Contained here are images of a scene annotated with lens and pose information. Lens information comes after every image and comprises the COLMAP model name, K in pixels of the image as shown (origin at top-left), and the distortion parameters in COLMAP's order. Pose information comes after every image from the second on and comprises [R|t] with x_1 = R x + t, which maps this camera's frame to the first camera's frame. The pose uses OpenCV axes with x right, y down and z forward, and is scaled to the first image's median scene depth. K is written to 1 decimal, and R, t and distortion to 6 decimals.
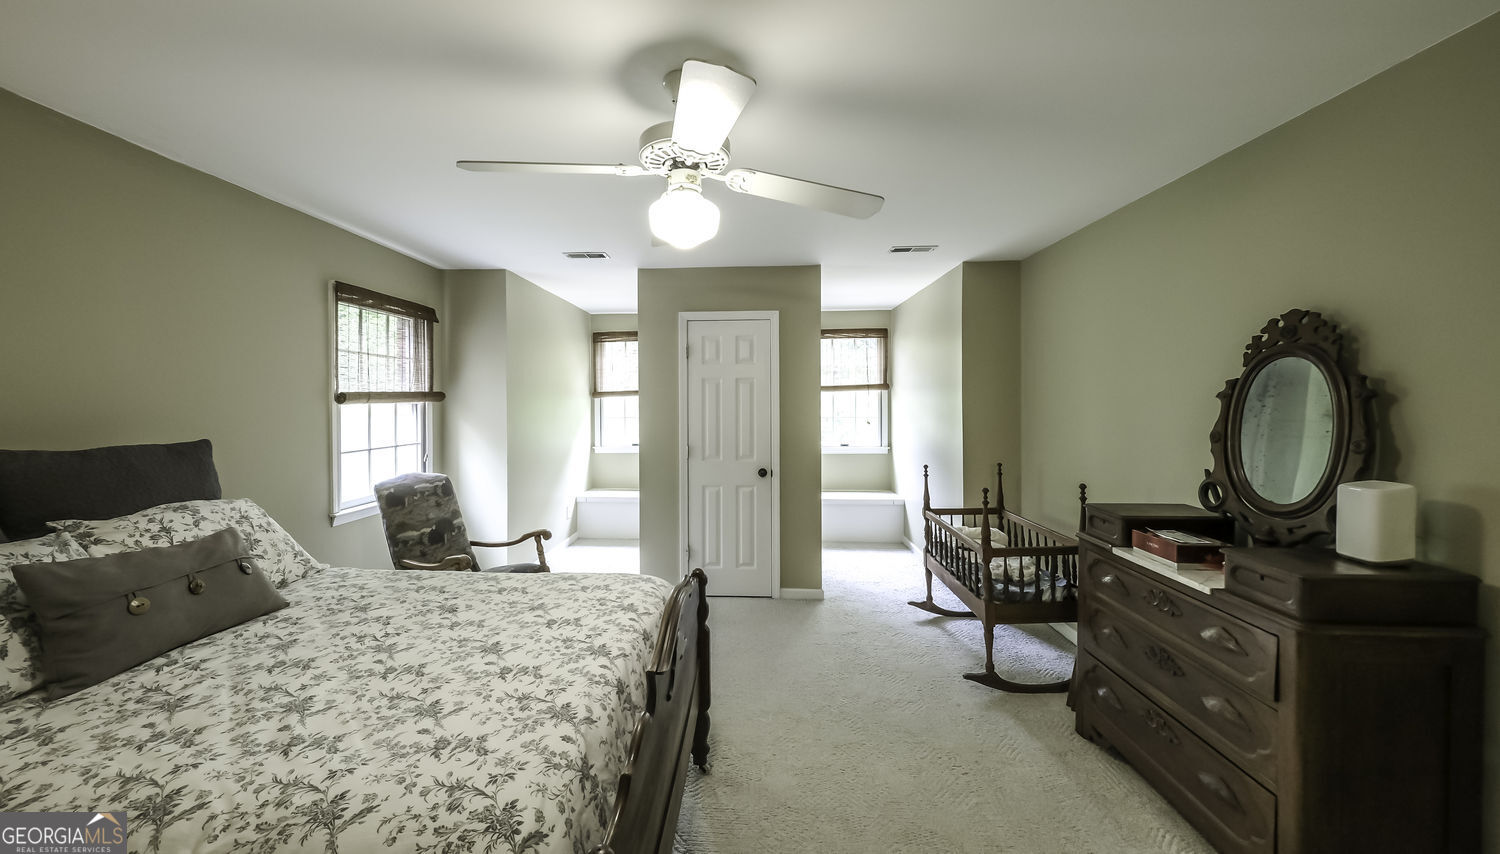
lens RADIAL K [[538.9, 0, 722.0], [0, 538.9, 403.7], [0, 0, 1]] dist [0.008447, -0.001030]
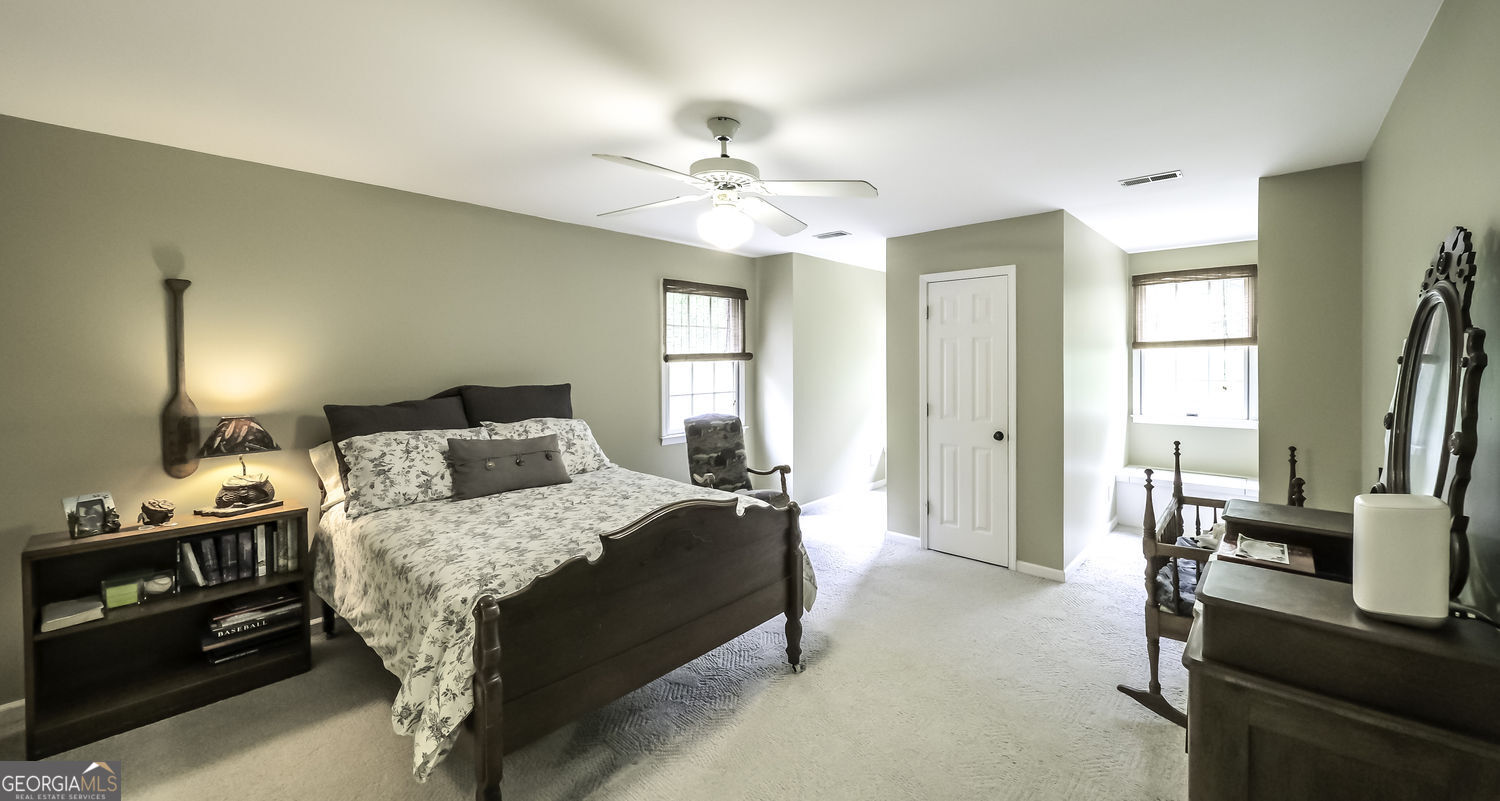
lens RADIAL K [[560.4, 0, 825.3], [0, 560.4, 364.9], [0, 0, 1]] dist [0.017466, -0.000129]
pose [[0.816089, 0.009740, -0.577844, 0.479944], [-0.002826, 0.999913, 0.012864, -0.012178], [0.577920, -0.008865, 0.816046, 0.009365]]
